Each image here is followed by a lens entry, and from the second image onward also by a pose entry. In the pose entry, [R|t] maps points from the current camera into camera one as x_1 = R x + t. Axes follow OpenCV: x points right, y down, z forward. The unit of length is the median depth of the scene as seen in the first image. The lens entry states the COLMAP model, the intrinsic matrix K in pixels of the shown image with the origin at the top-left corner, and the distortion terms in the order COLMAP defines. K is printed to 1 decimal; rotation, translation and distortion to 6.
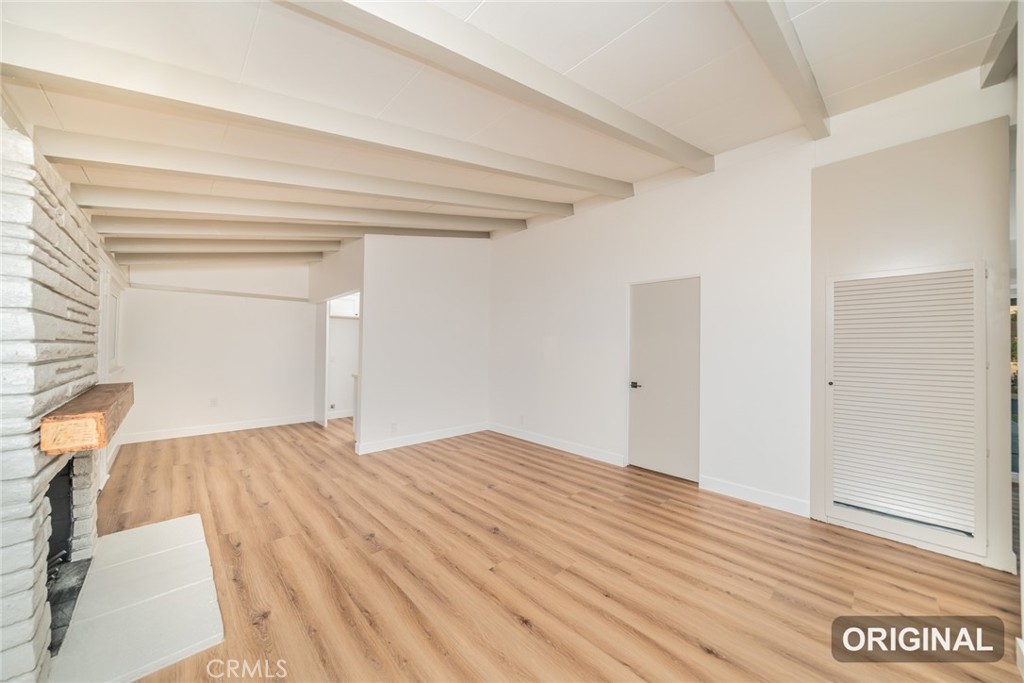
lens RADIAL K [[358.5, 0, 512.0], [0, 358.5, 341.5], [0, 0, 1]] dist [0.000605, 0.000107]
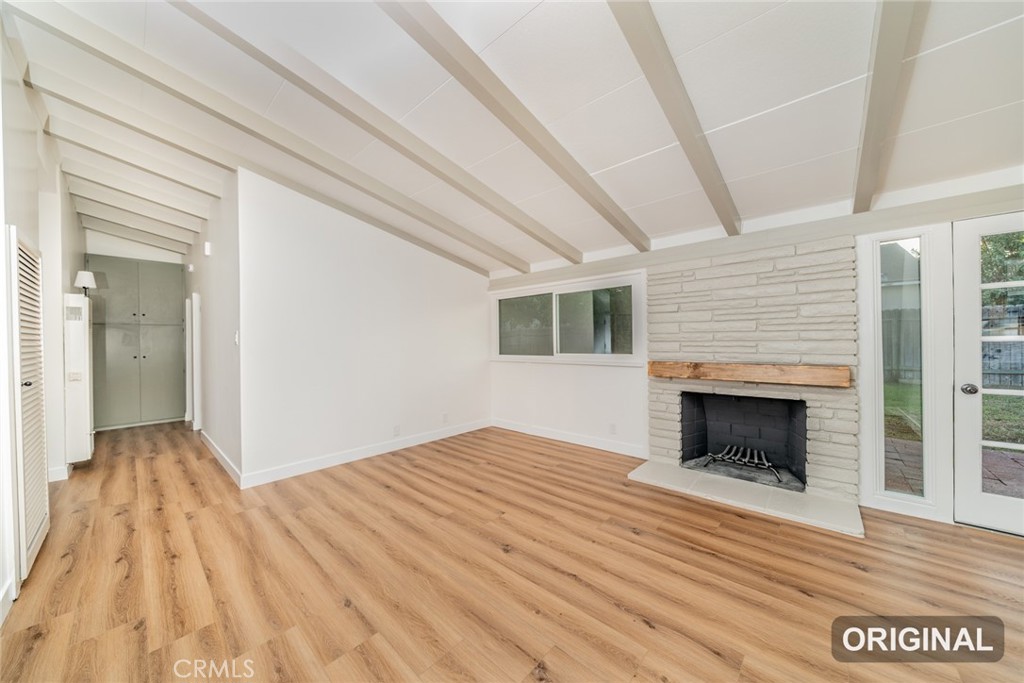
lens RADIAL K [[358.5, 0, 512.0], [0, 358.5, 341.5], [0, 0, 1]] dist [0.000605, 0.000107]
pose [[-0.997433, 0.001240, -0.071595, 0.001475], [0.002375, 0.999873, -0.015773, 0.054724], [0.071566, -0.015902, -0.997309, 2.040146]]
